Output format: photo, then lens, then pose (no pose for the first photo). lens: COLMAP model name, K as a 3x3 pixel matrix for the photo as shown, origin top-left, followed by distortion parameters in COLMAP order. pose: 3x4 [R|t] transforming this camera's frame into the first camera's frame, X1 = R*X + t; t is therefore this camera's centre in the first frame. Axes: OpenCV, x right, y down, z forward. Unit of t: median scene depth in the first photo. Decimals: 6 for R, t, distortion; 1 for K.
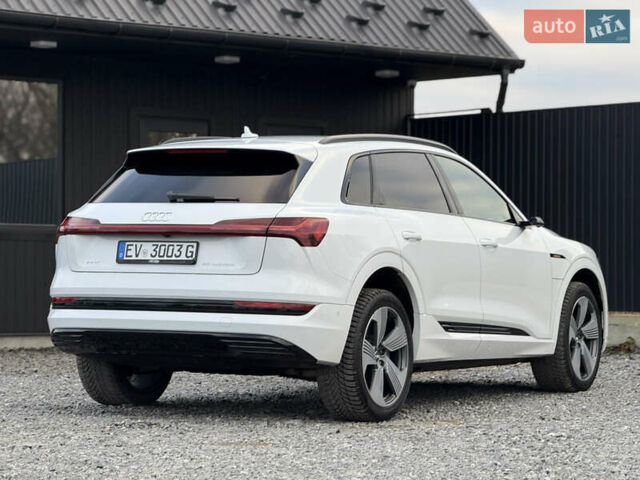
lens RADIAL K [[2284.1, 0, 320.0], [0, 2284.1, 240.0], [0, 0, 1]] dist [0.314511, 2.380326]
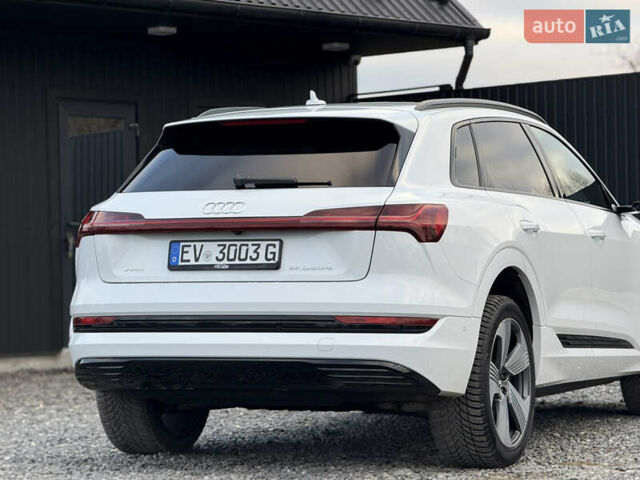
lens RADIAL K [[2284.1, 0, 320.0], [0, 2284.1, 240.0], [0, 0, 1]] dist [0.314511, 2.380326]
pose [[0.994931, -0.023766, 0.097708, -0.110068], [0.023890, 0.999715, -0.000108, 0.001306], [-0.097677, 0.002441, 0.995215, 0.233025]]
